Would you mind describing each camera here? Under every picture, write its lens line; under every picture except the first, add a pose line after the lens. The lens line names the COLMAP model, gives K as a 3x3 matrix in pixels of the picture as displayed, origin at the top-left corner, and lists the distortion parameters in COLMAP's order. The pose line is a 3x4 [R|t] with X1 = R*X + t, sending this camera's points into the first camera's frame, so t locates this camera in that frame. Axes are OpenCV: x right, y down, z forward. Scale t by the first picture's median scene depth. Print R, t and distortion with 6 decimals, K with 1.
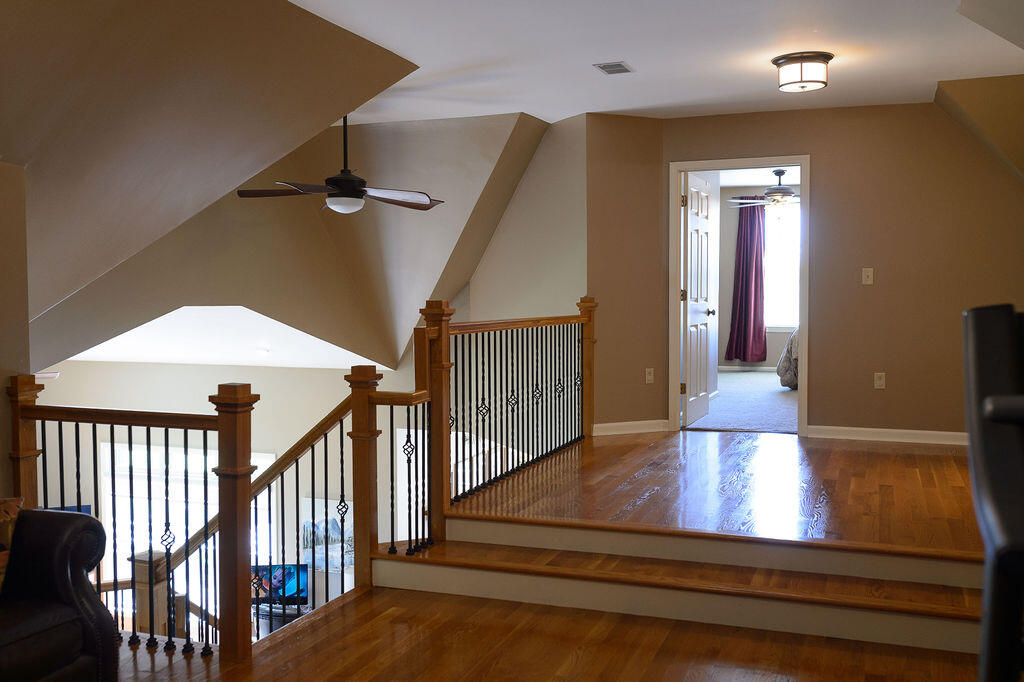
lens RADIAL K [[978.5, 0, 512.0], [0, 978.5, 341.0], [0, 0, 1]] dist [0.010316, 0.009309]
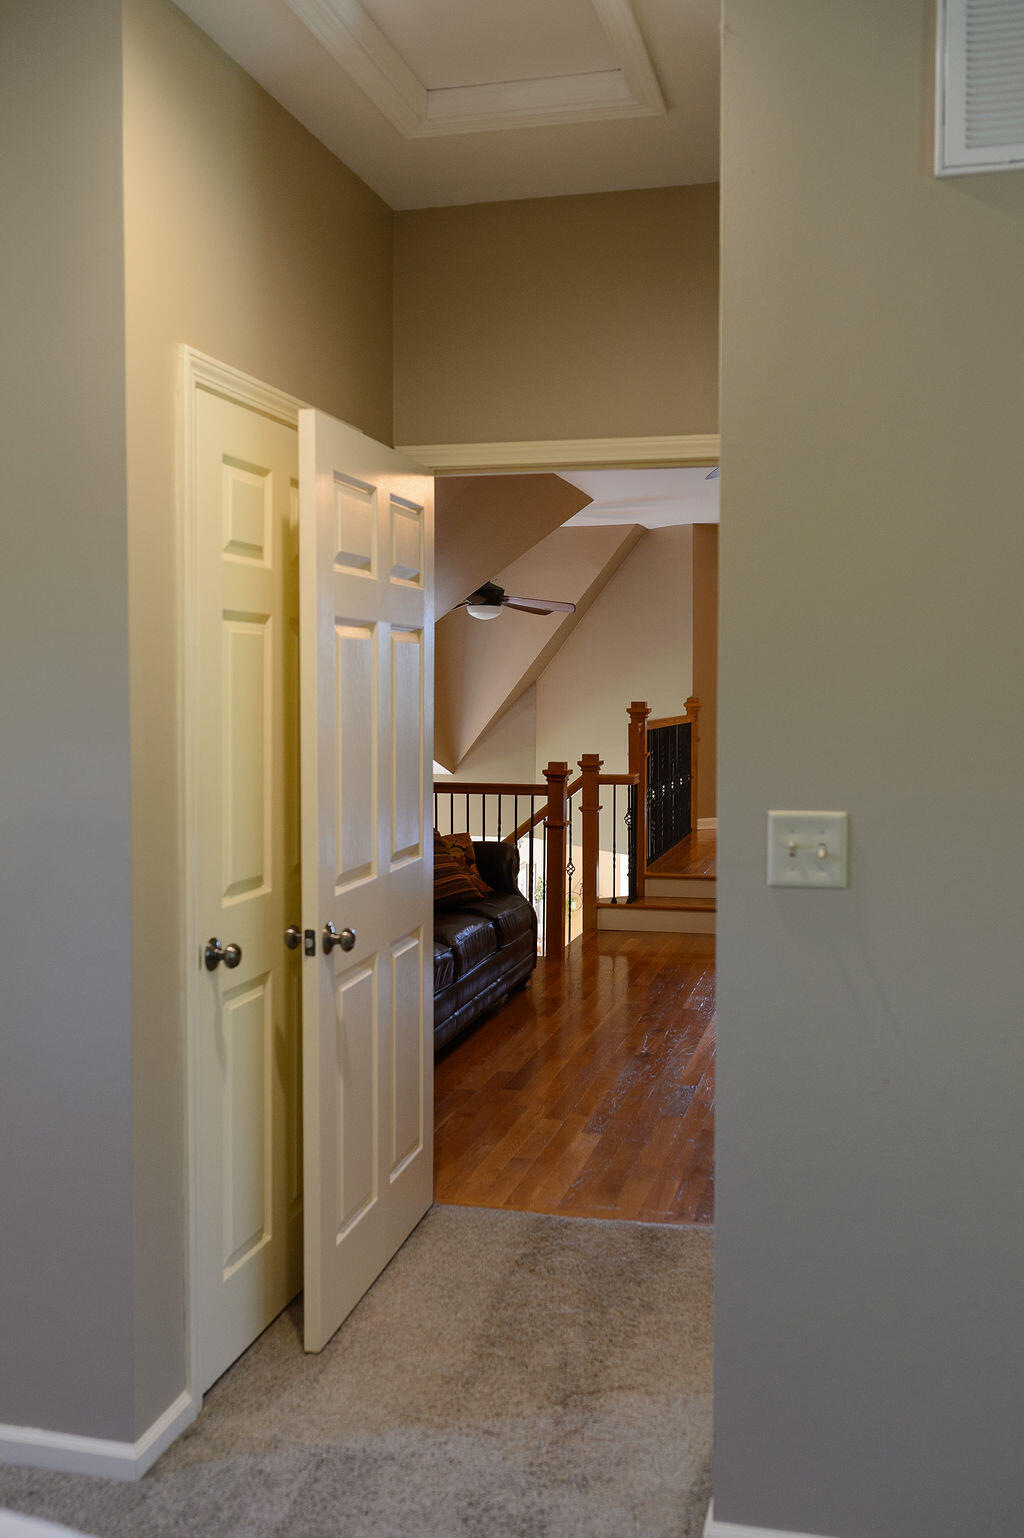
lens RADIAL K [[1469.6, 0, 512.0], [0, 1469.6, 769.0], [0, 0, 1]] dist [0.010316, 0.009309]
pose [[0.992724, -0.008498, 0.120115, -0.473329], [0.007760, 0.999948, 0.006612, 0.031303], [-0.120165, -0.005631, 0.992738, -0.846773]]
